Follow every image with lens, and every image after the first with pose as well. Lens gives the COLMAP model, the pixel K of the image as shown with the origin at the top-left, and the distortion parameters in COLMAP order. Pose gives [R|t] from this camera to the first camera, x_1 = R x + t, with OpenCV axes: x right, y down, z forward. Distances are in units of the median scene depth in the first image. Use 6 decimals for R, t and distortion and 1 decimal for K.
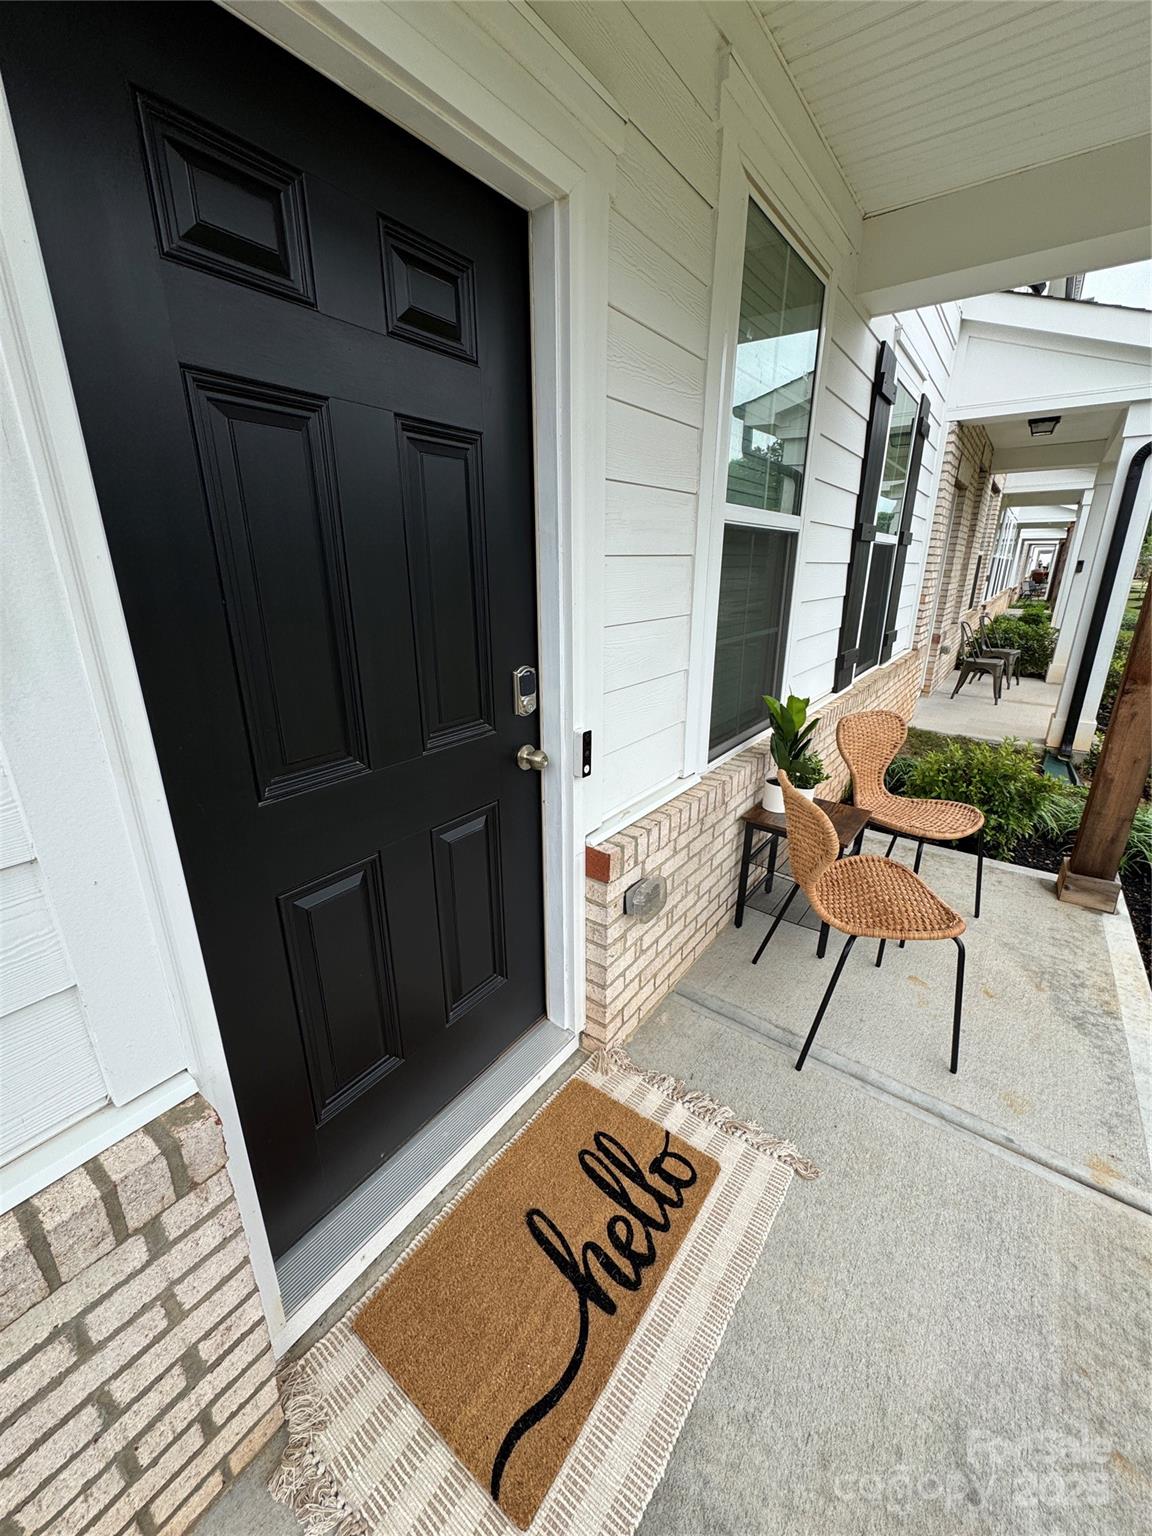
lens RADIAL K [[611.3, 0, 576.0], [0, 611.3, 768.0], [0, 0, 1]] dist [-0.000589, -0.000066]
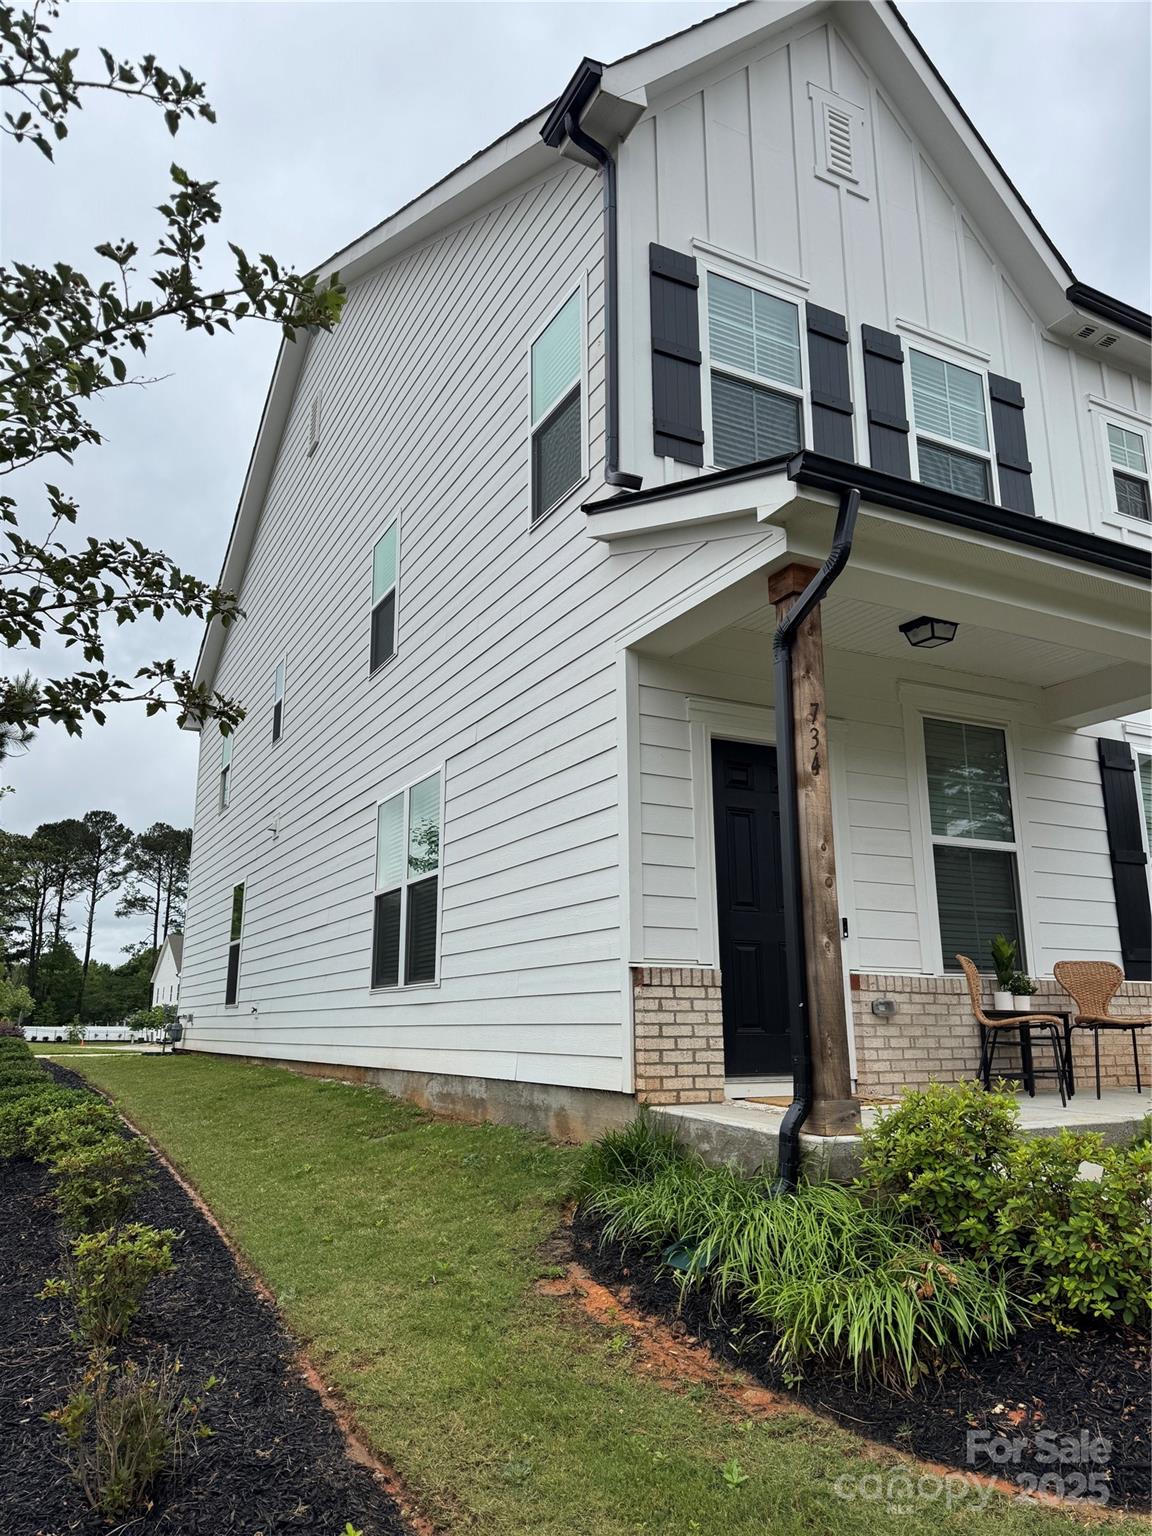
lens RADIAL K [[1108.9, 0, 576.0], [0, 1108.9, 768.0], [0, 0, 1]] dist [0.117073, -0.218247]
pose [[0.900756, -0.105466, -0.421327, 1.017336], [-0.131895, 0.857834, -0.496713, 1.827408], [0.413815, 0.502988, 0.758789, -3.212531]]
